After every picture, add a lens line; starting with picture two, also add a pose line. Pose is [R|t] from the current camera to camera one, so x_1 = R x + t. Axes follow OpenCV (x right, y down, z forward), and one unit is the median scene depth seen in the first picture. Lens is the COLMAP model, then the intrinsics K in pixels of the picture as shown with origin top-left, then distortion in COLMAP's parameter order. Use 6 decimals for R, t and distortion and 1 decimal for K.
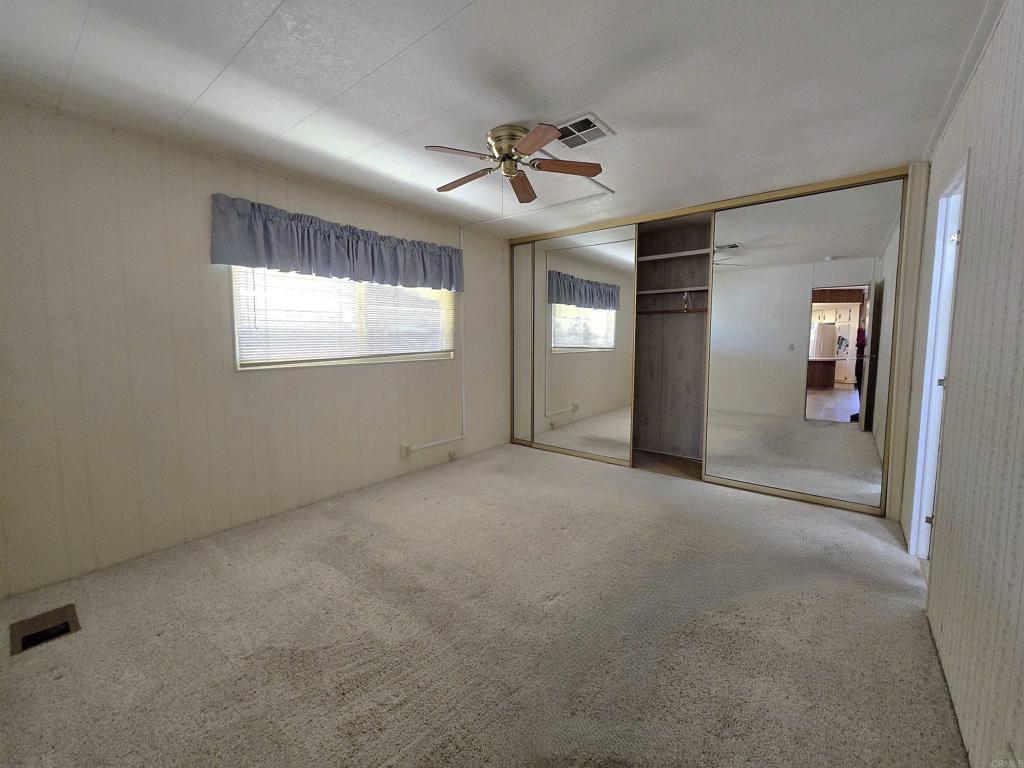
lens RADIAL K [[425.3, 0, 512.0], [0, 425.3, 370.1], [0, 0, 1]] dist [-0.001569, 0.000259]
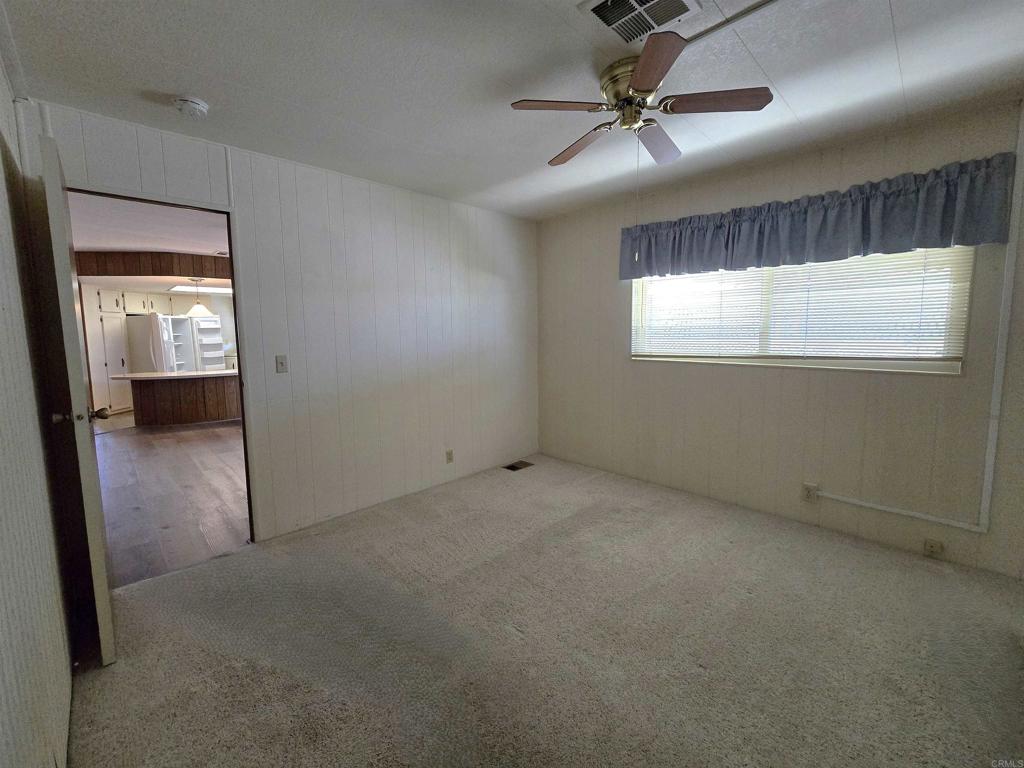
lens RADIAL K [[422.9, 0, 510.7], [0, 422.9, 374.4], [0, 0, 1]] dist [-0.004330, -0.000174]
pose [[-0.112306, 0.101926, -0.988432, 0.595810], [-0.072109, 0.991267, 0.110412, -0.059983], [0.991054, 0.083675, -0.103975, 0.671376]]
